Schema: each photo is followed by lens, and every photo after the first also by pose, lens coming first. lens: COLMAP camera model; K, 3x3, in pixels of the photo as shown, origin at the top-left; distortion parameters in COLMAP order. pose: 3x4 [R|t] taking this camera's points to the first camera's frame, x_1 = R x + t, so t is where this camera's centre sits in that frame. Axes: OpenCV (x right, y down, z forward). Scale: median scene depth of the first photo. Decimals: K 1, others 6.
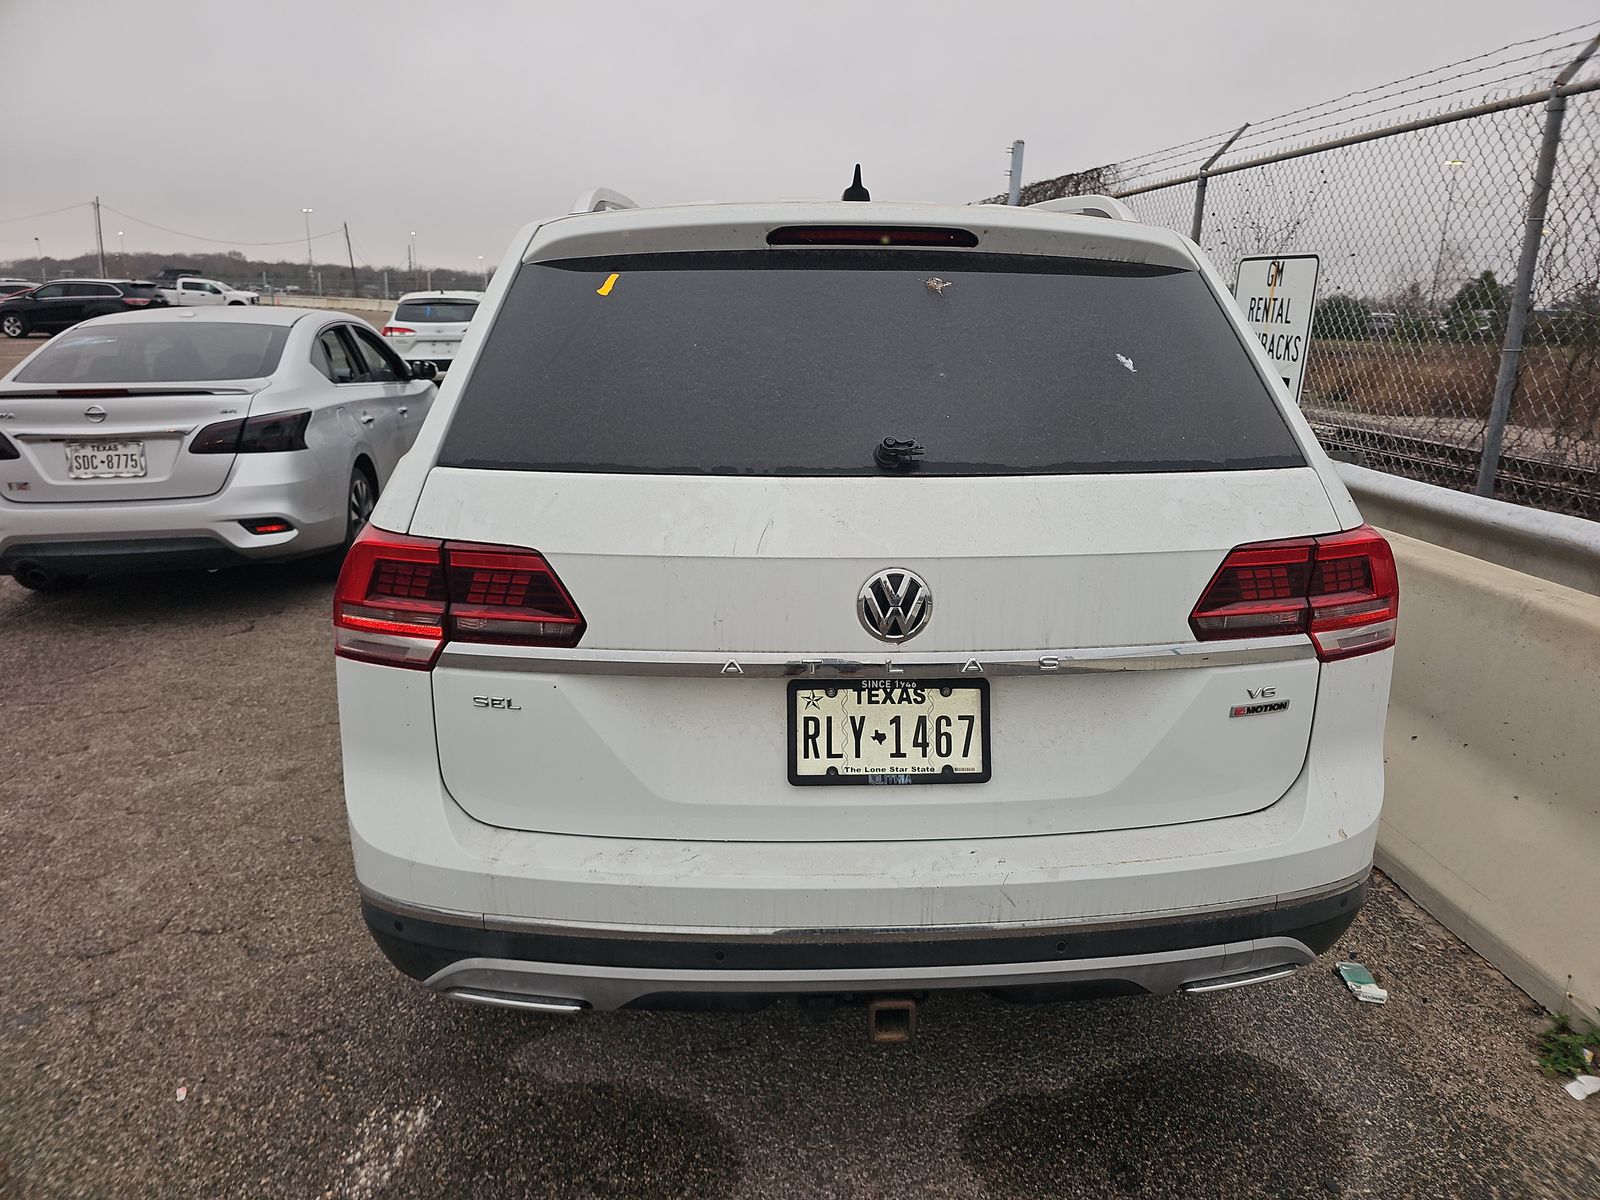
lens RADIAL K [[1067.1, 0, 793.4], [0, 1067.1, 578.8], [0, 0, 1]] dist [0.021238, -0.005447]
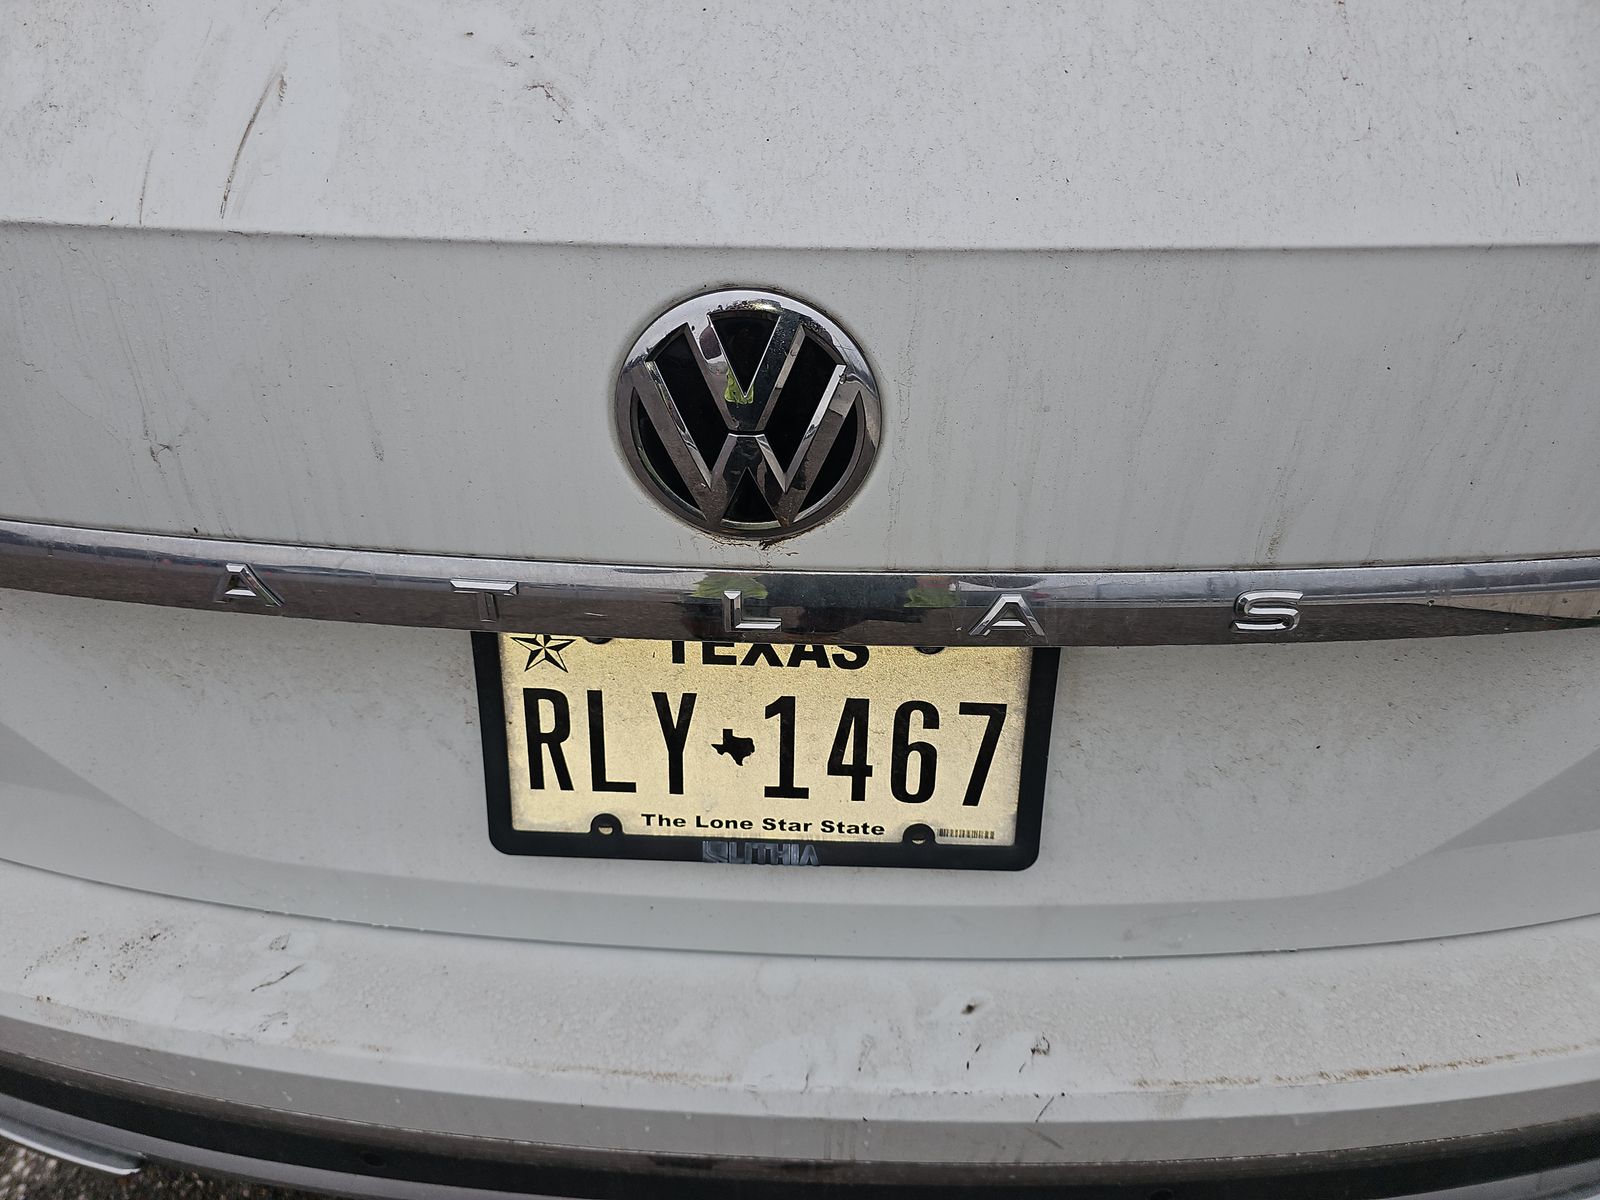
lens RADIAL K [[1067.1, 0, 793.4], [0, 1067.1, 578.8], [0, 0, 1]] dist [0.021238, -0.005447]
pose [[0.995988, 0.050821, -0.073660, 0.123834], [-0.018397, 0.921799, 0.387232, -0.044782], [0.087579, -0.384323, 0.919035, 0.690762]]
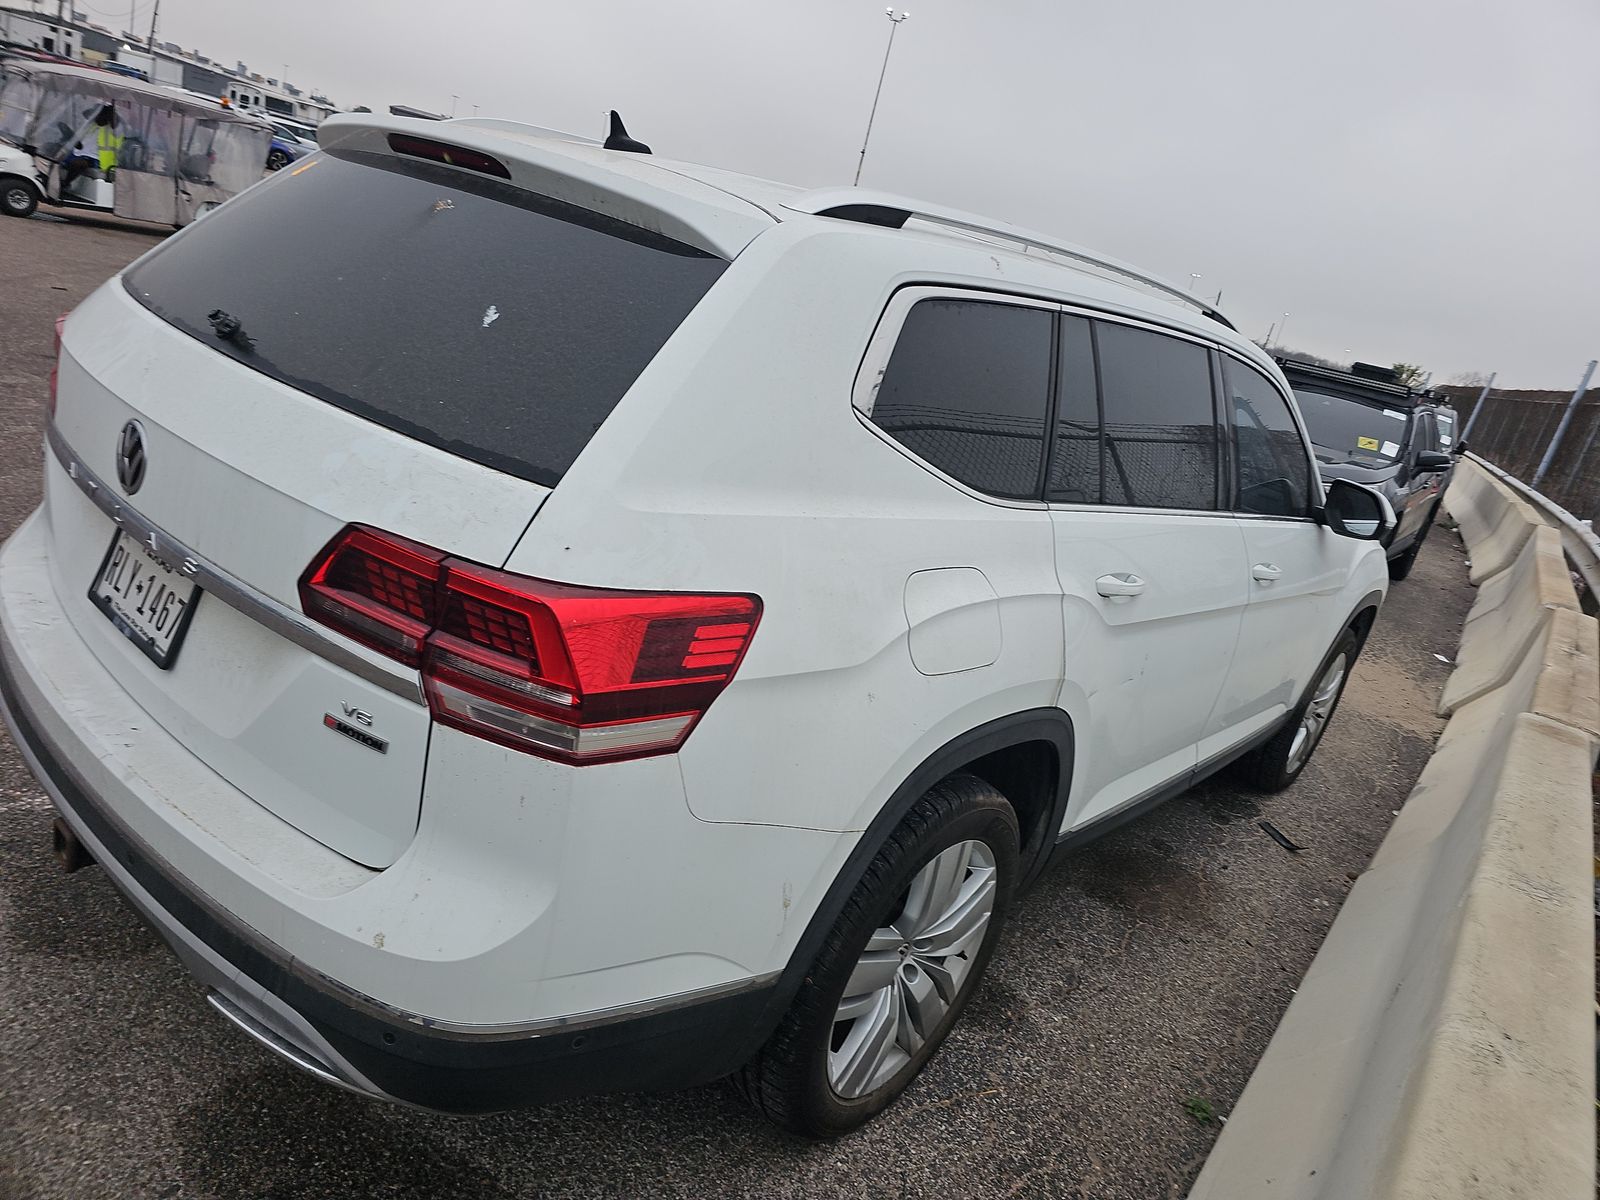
lens RADIAL K [[1067.1, 0, 793.4], [0, 1067.1, 578.8], [0, 0, 1]] dist [0.021238, -0.005447]
pose [[0.706443, 0.342428, -0.619420, 1.169088], [-0.381281, 0.921448, 0.074548, -0.178835], [0.596291, 0.183509, 0.781512, 0.562245]]
